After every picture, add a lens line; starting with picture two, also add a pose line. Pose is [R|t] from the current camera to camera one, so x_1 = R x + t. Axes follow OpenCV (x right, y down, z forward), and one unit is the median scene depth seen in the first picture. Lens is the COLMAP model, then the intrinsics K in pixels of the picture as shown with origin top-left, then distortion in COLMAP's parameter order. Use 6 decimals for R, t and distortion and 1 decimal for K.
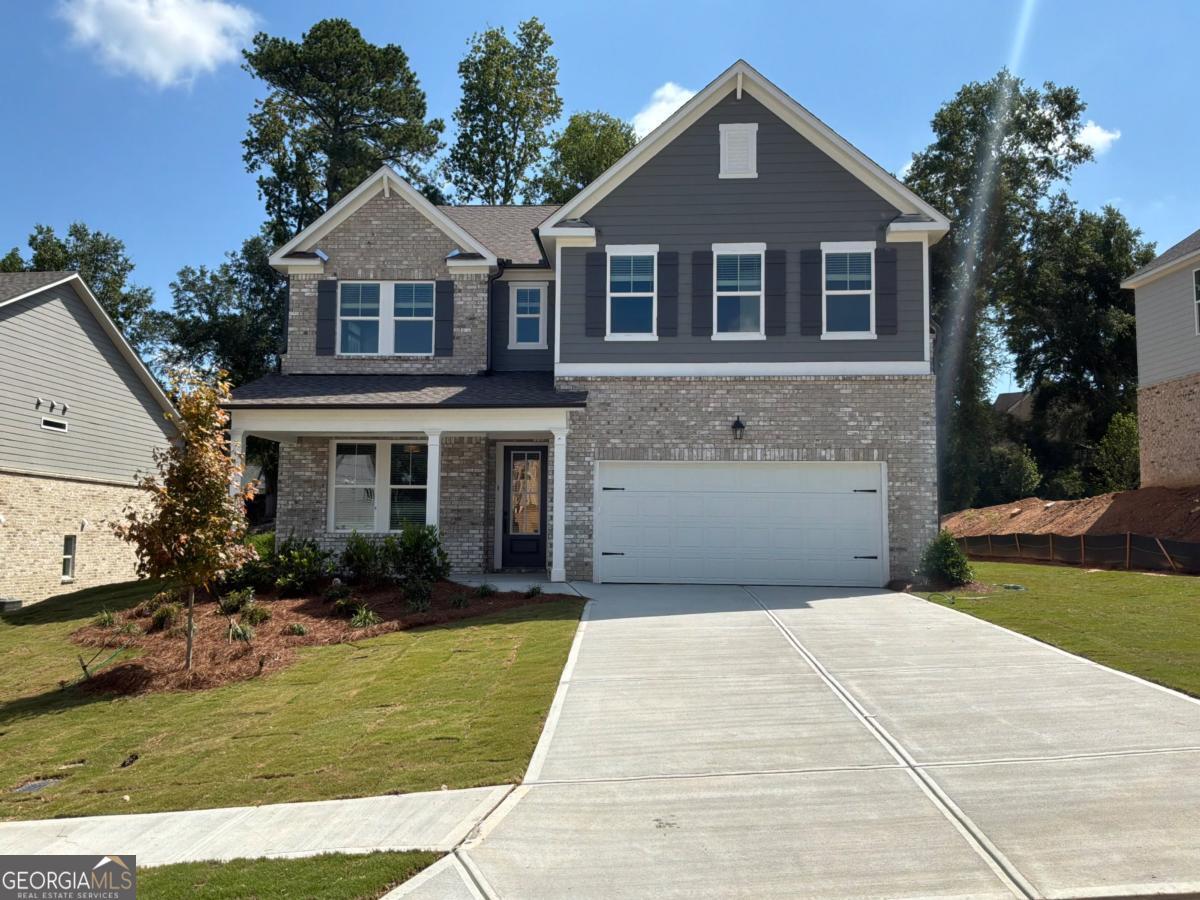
lens RADIAL K [[993.1, 0, 600.0], [0, 993.1, 450.0], [0, 0, 1]] dist [0.119567, -0.242934]
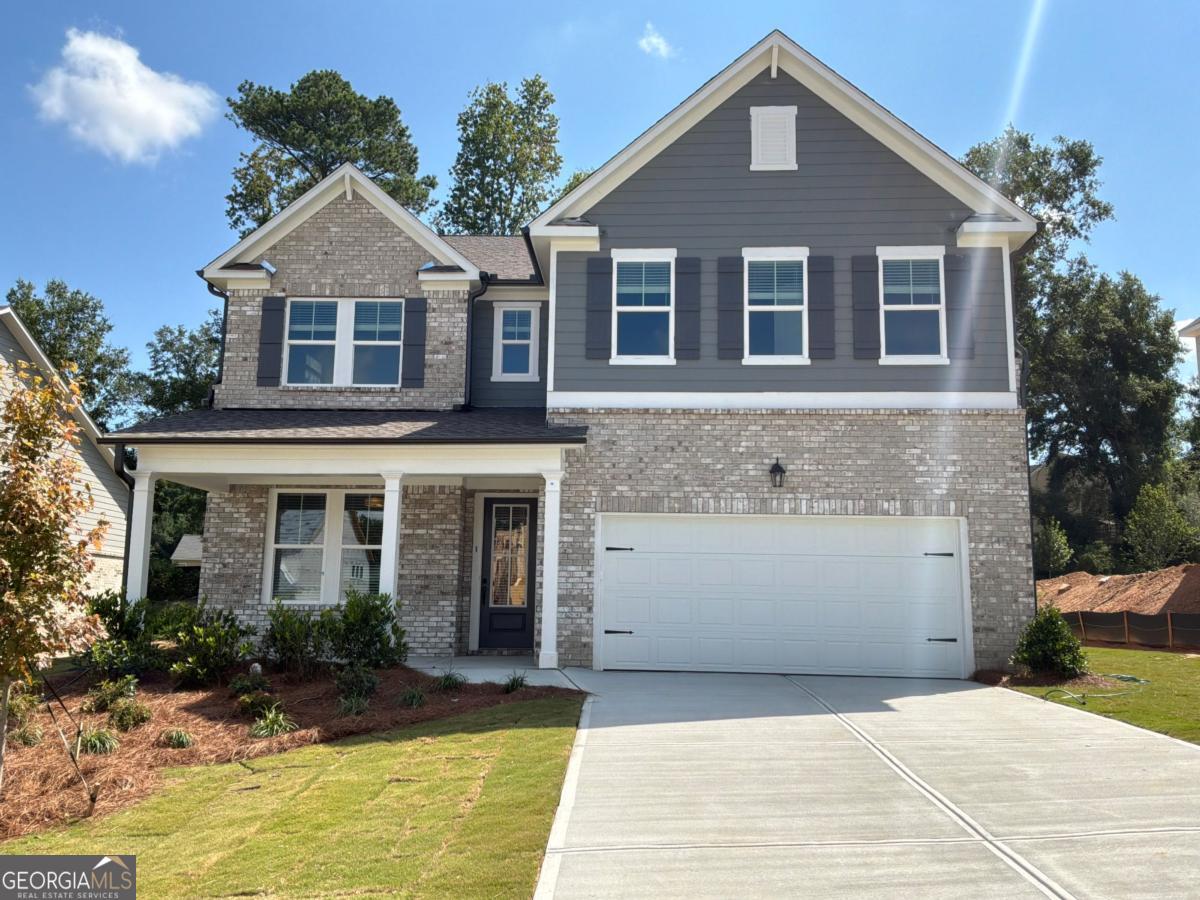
lens RADIAL K [[994.0, 0, 600.0], [0, 994.0, 450.0], [0, 0, 1]] dist [0.133501, -0.281201]
pose [[0.999952, 0.007783, 0.005869, -0.006633], [-0.007316, 0.997108, -0.075648, 0.018645], [-0.006441, 0.075602, 0.997117, 0.184111]]
